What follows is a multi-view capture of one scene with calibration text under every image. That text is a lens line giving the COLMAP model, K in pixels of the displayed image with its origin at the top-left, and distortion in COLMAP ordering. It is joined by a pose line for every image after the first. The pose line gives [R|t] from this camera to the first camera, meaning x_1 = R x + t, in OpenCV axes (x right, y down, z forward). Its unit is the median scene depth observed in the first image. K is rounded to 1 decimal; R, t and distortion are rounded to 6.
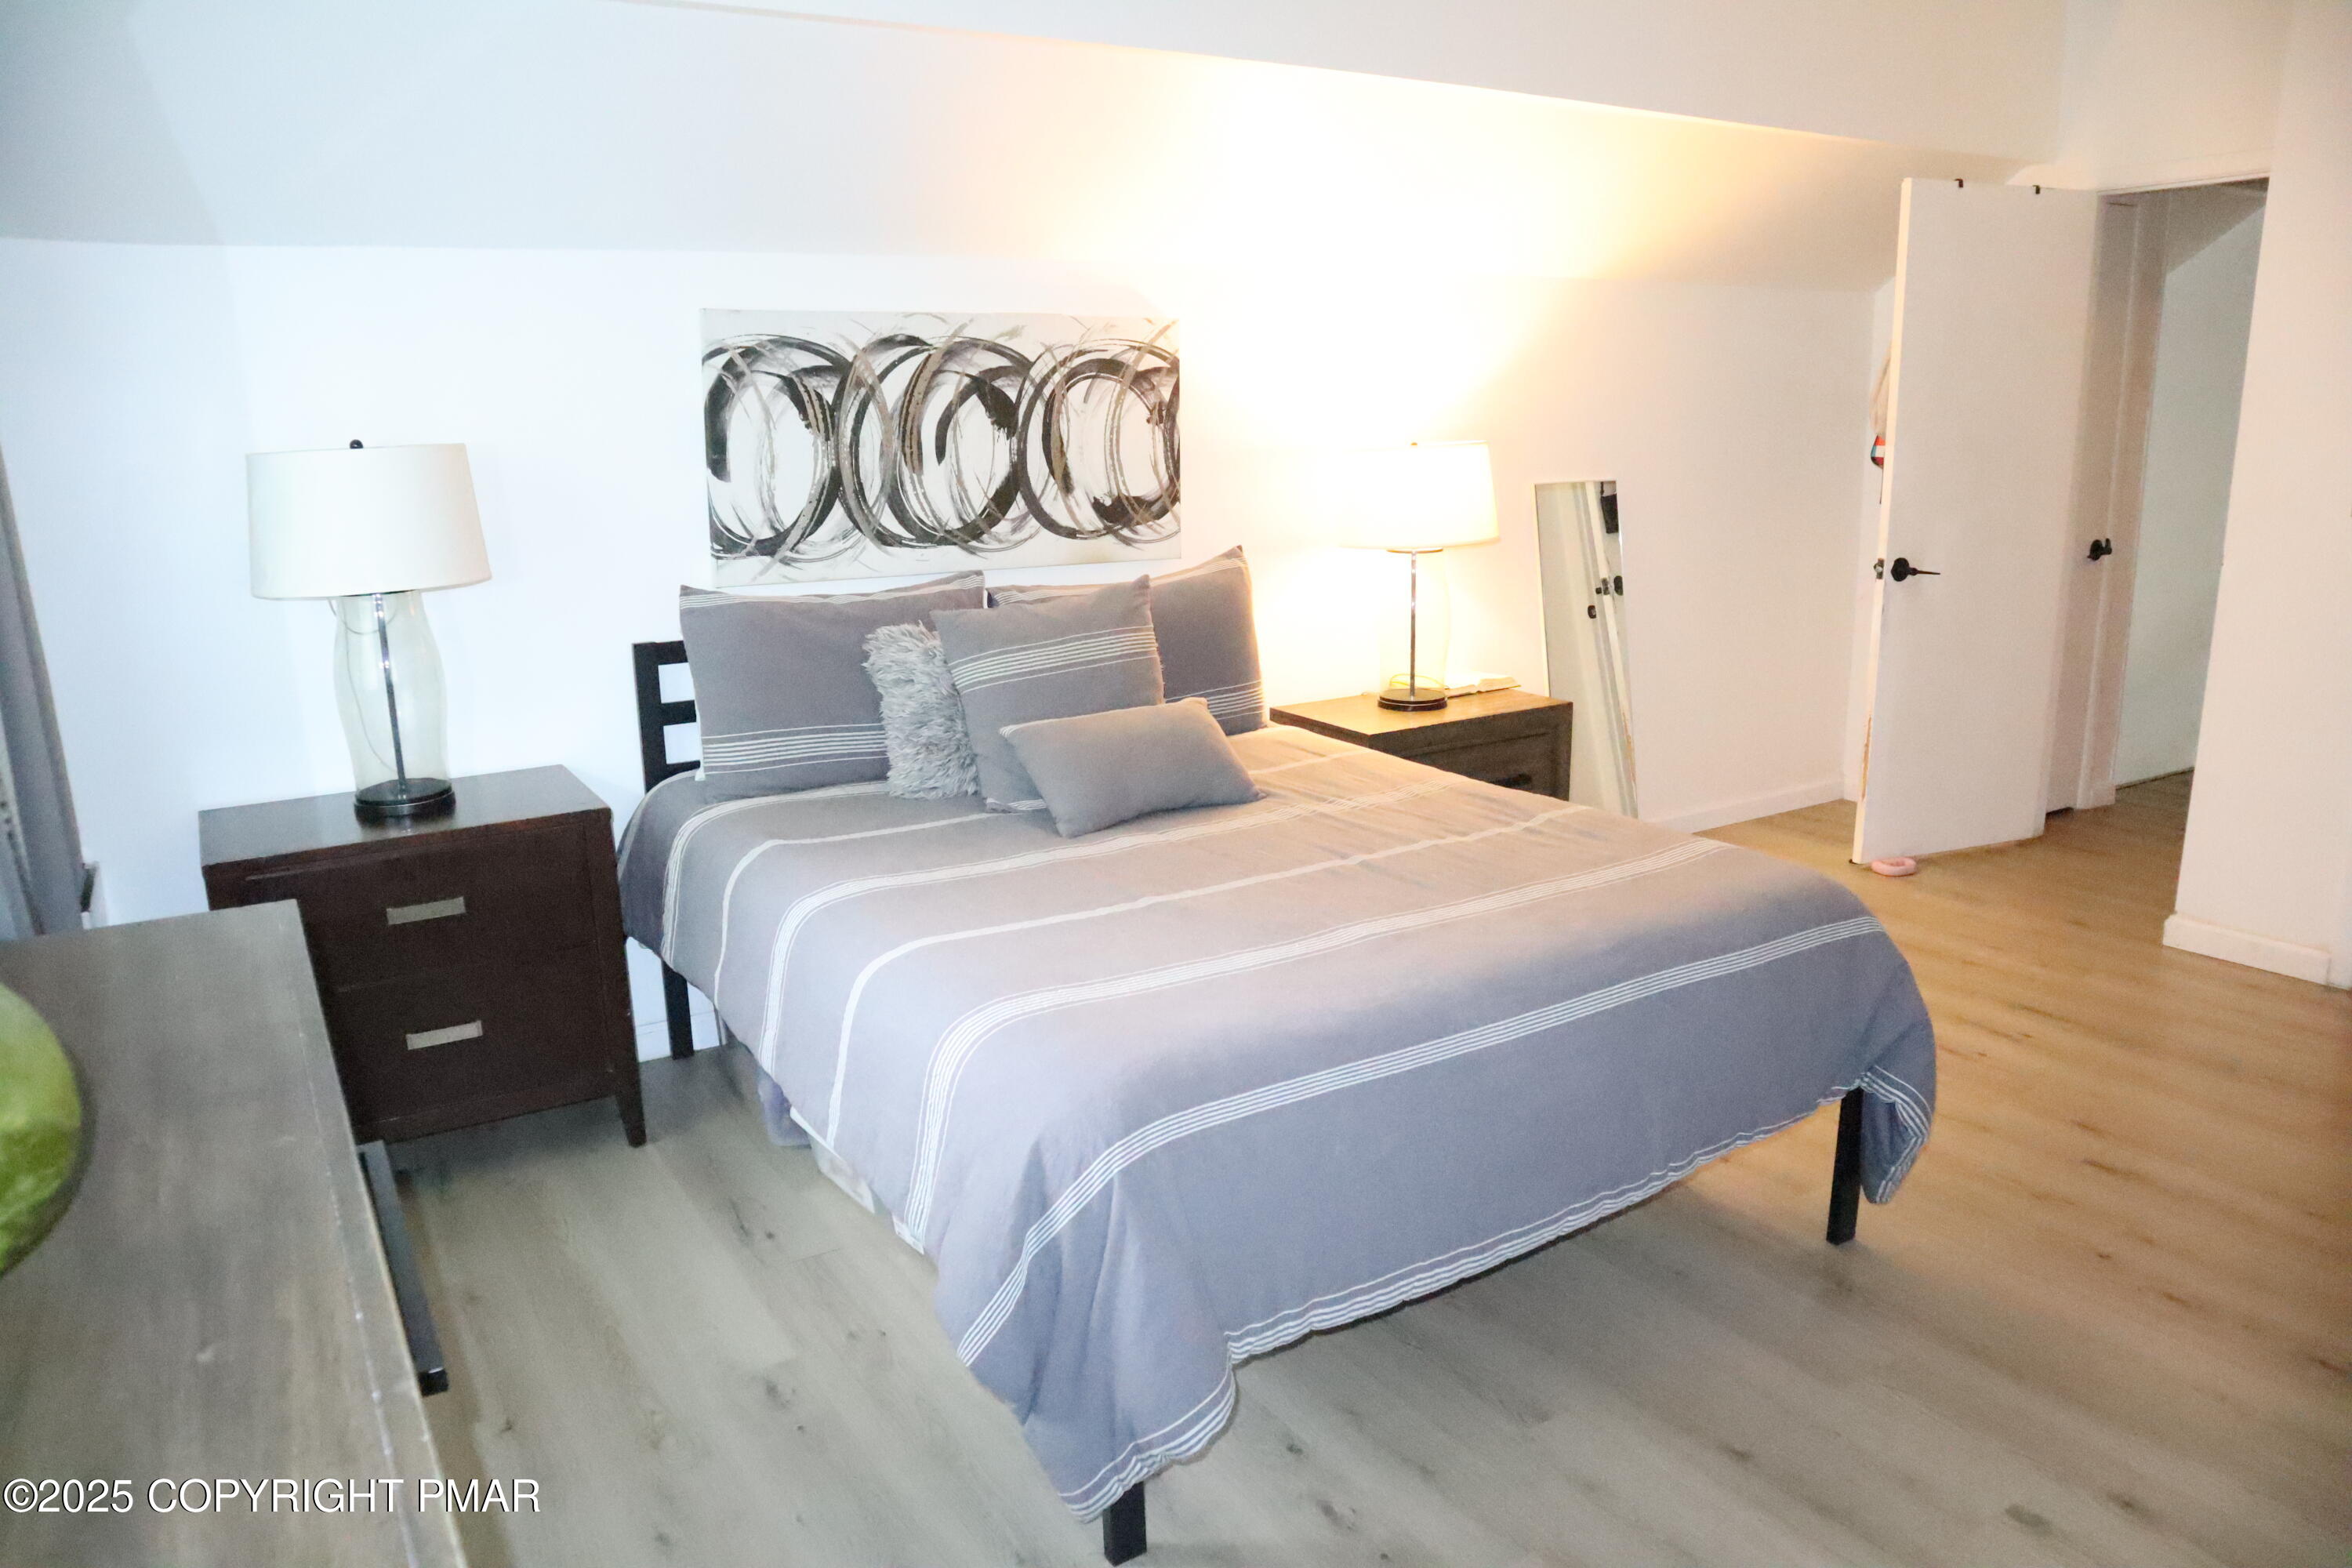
lens RADIAL K [[1649.3, 0, 1176.0], [0, 1649.3, 784.0], [0, 0, 1]] dist [-0.112279, 0.108233]
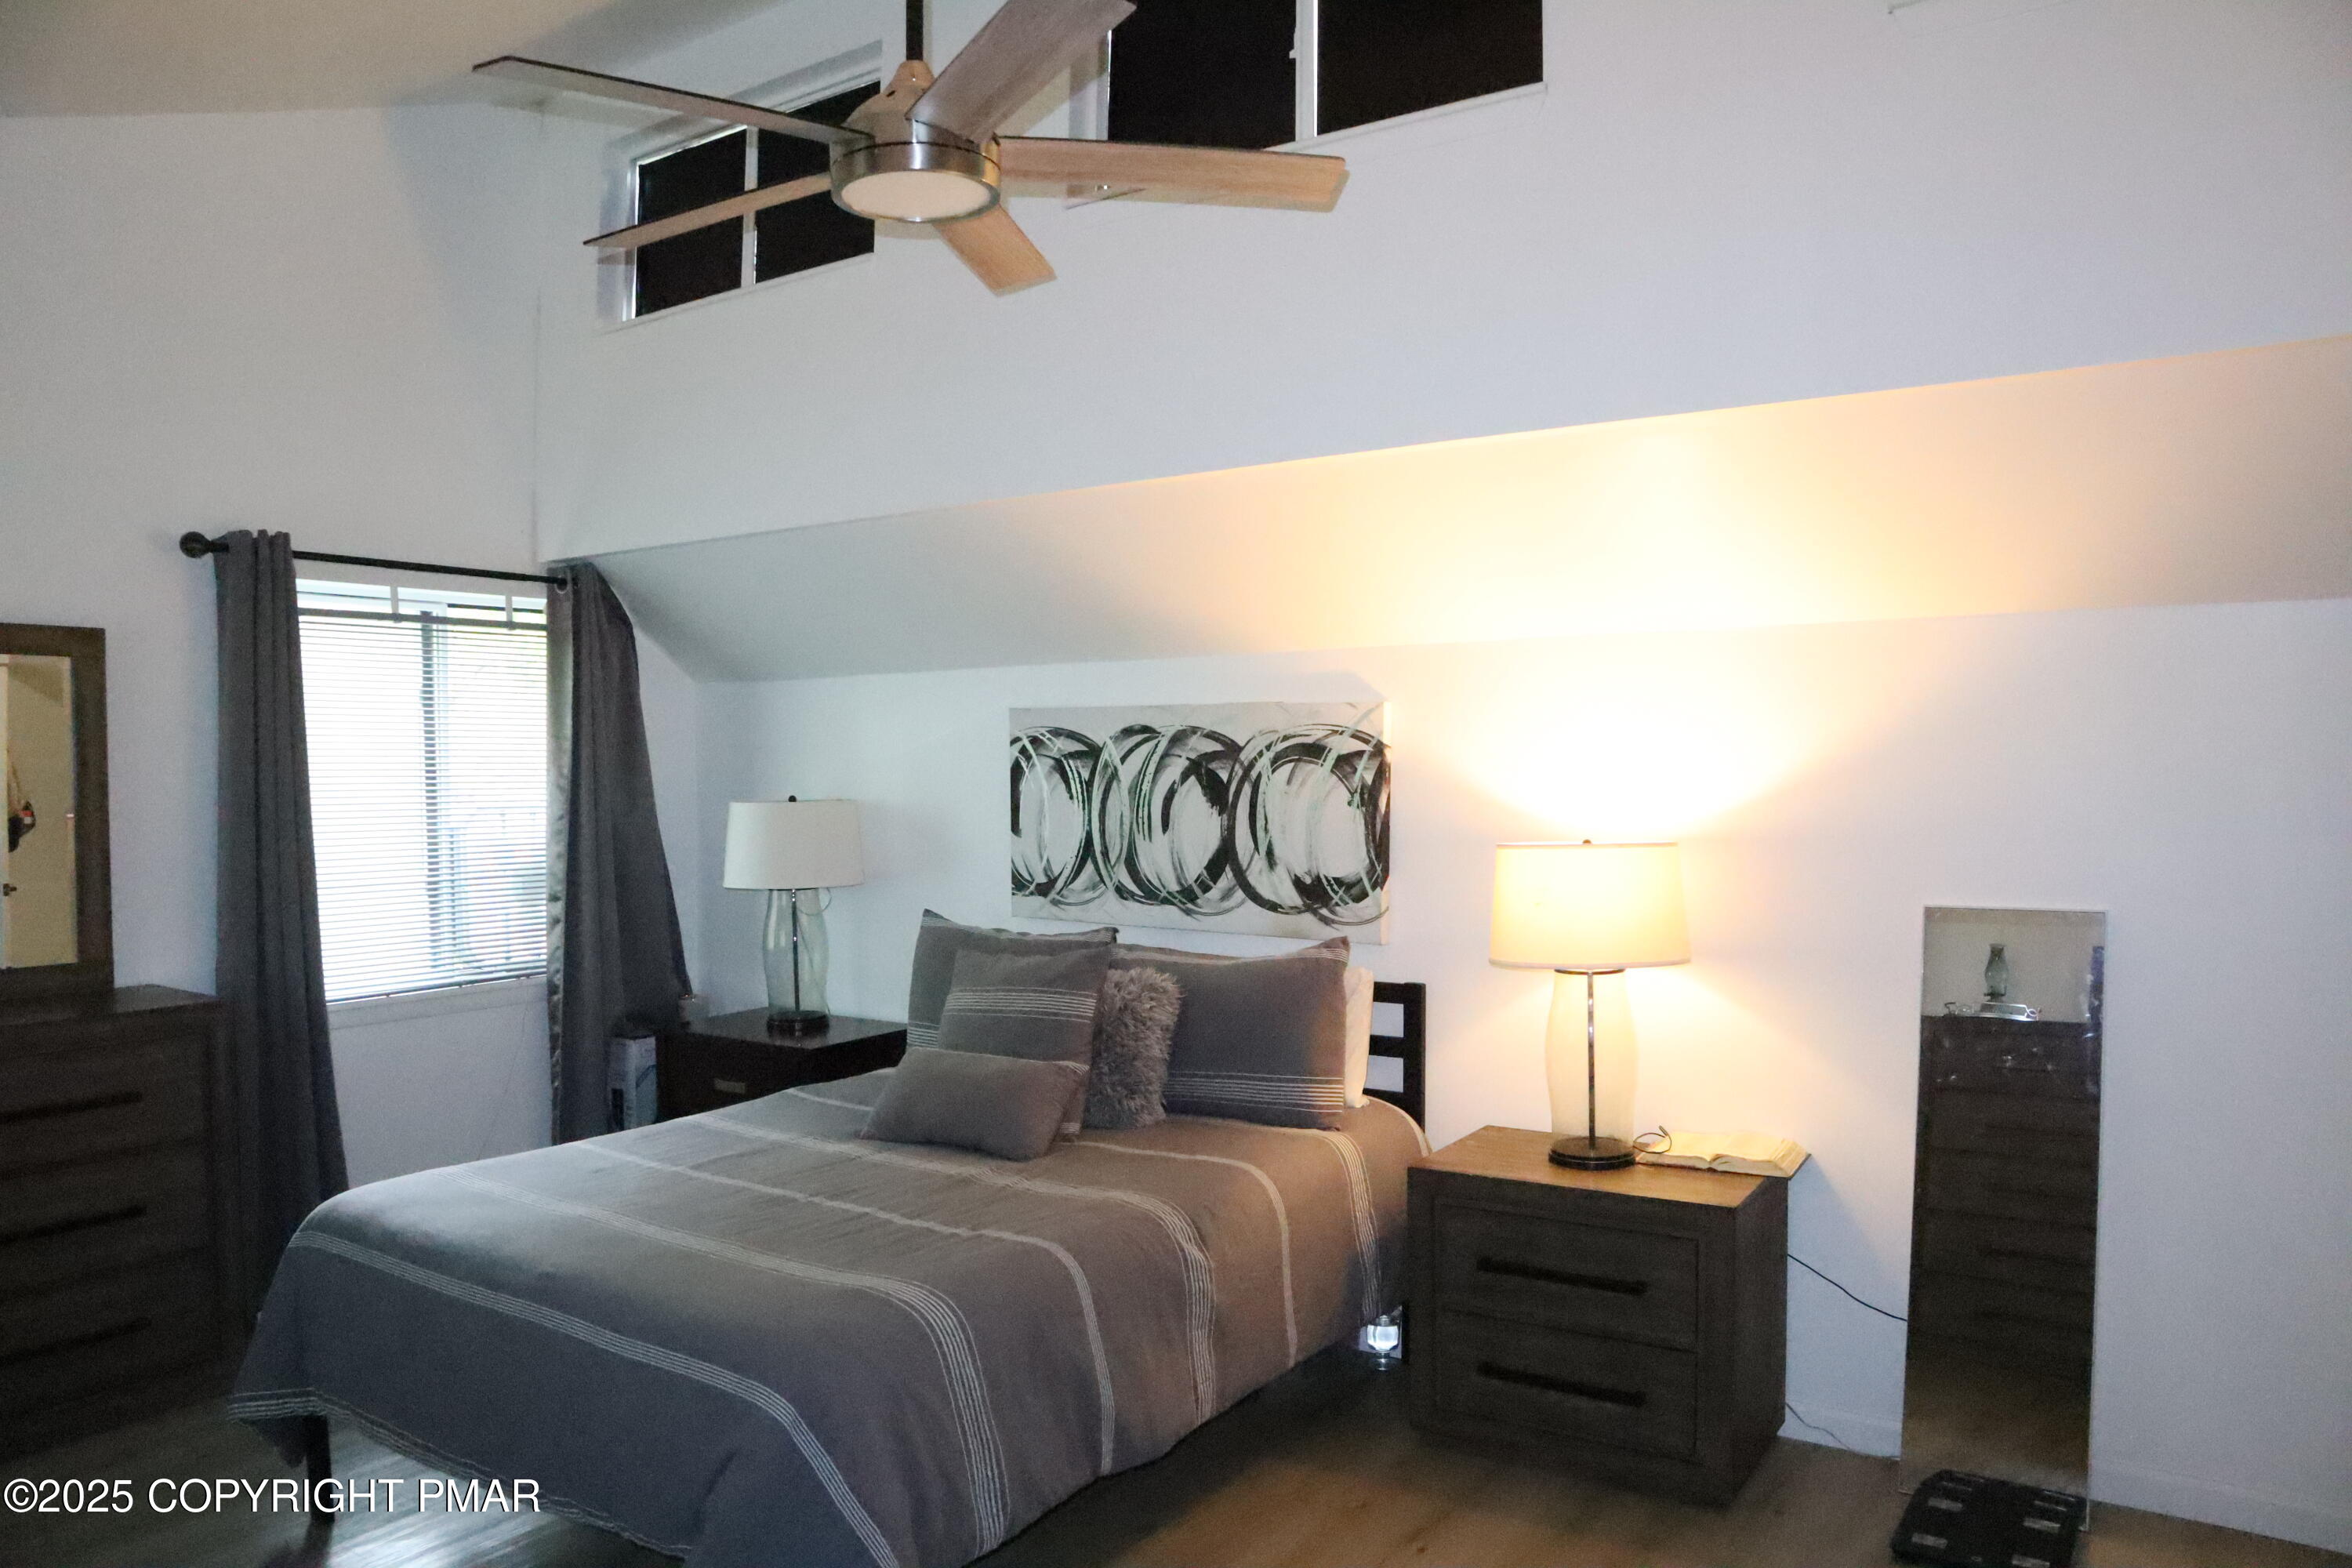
lens RADIAL K [[1649.3, 0, 1176.0], [0, 1649.3, 784.0], [0, 0, 1]] dist [-0.112279, 0.108233]
pose [[0.389772, 0.028987, -0.920455, 0.906990], [-0.203080, 0.977605, -0.055208, -0.164087], [0.898241, 0.208444, 0.386929, 0.540861]]
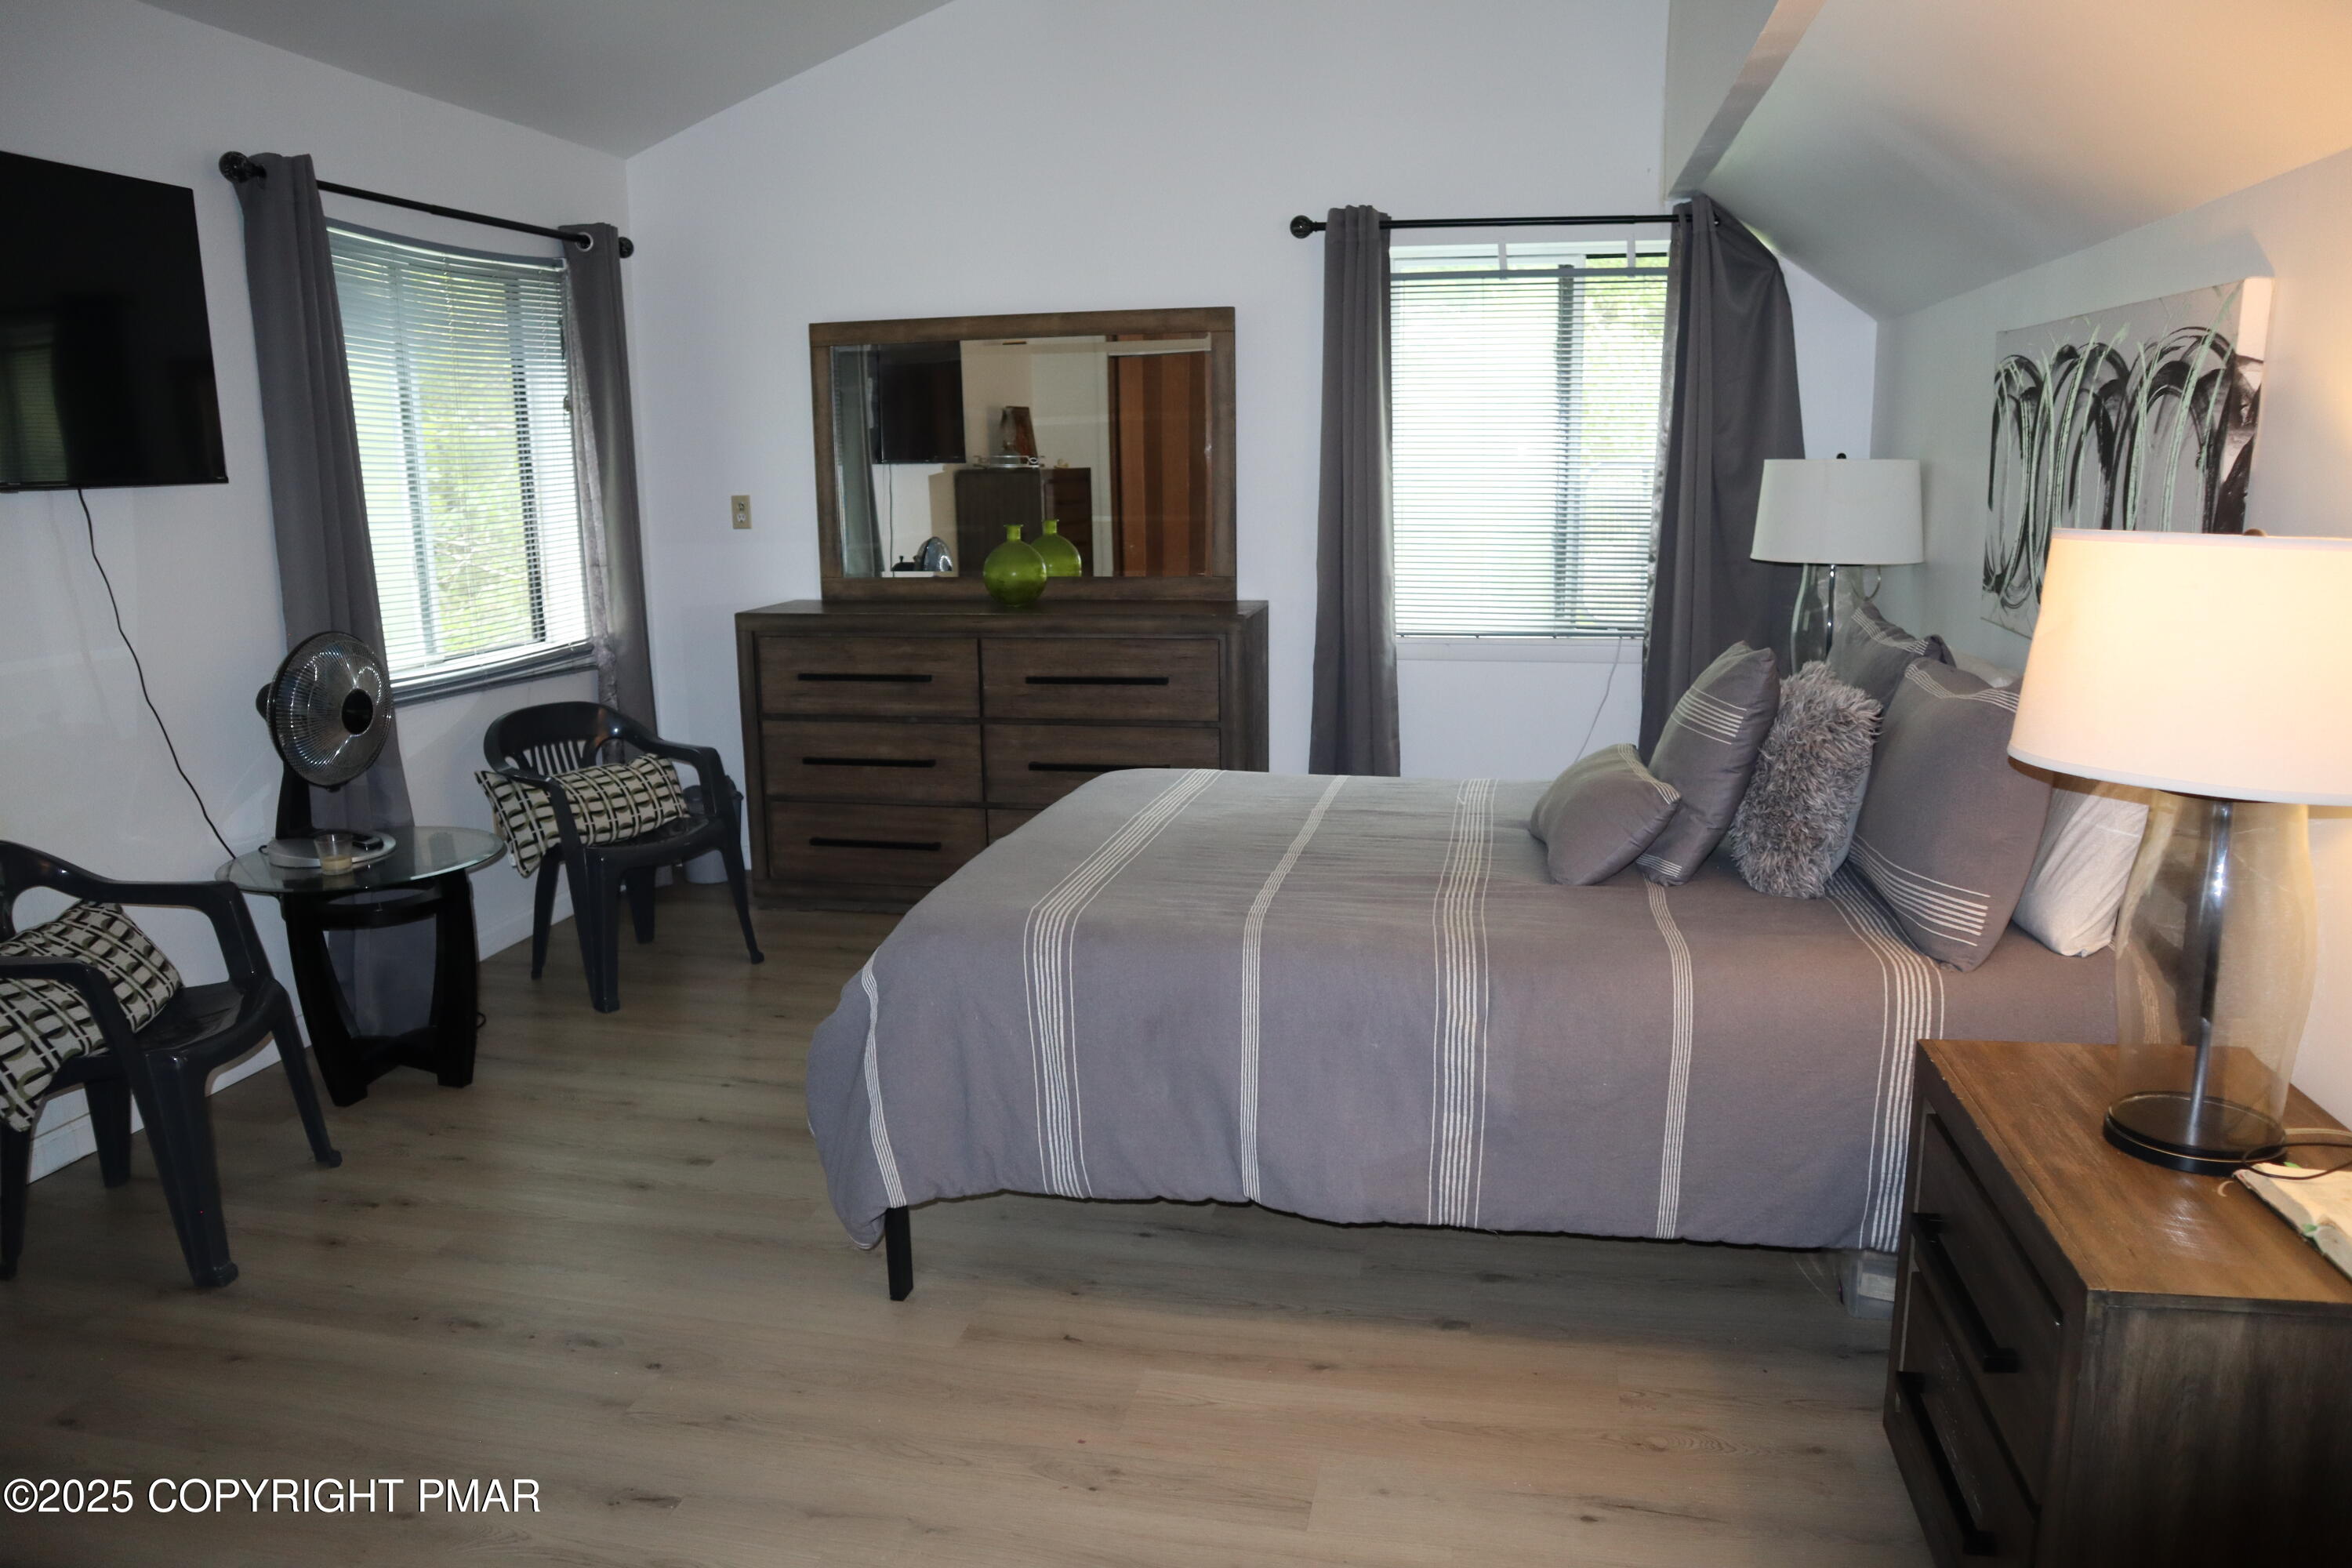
lens RADIAL K [[1649.3, 0, 1176.0], [0, 1649.3, 784.0], [0, 0, 1]] dist [-0.112279, 0.108233]
pose [[-0.695641, 0.167178, -0.698667, 0.687931], [-0.136360, 0.924137, 0.356899, -0.283776], [0.705330, 0.343544, -0.620071, 1.193935]]
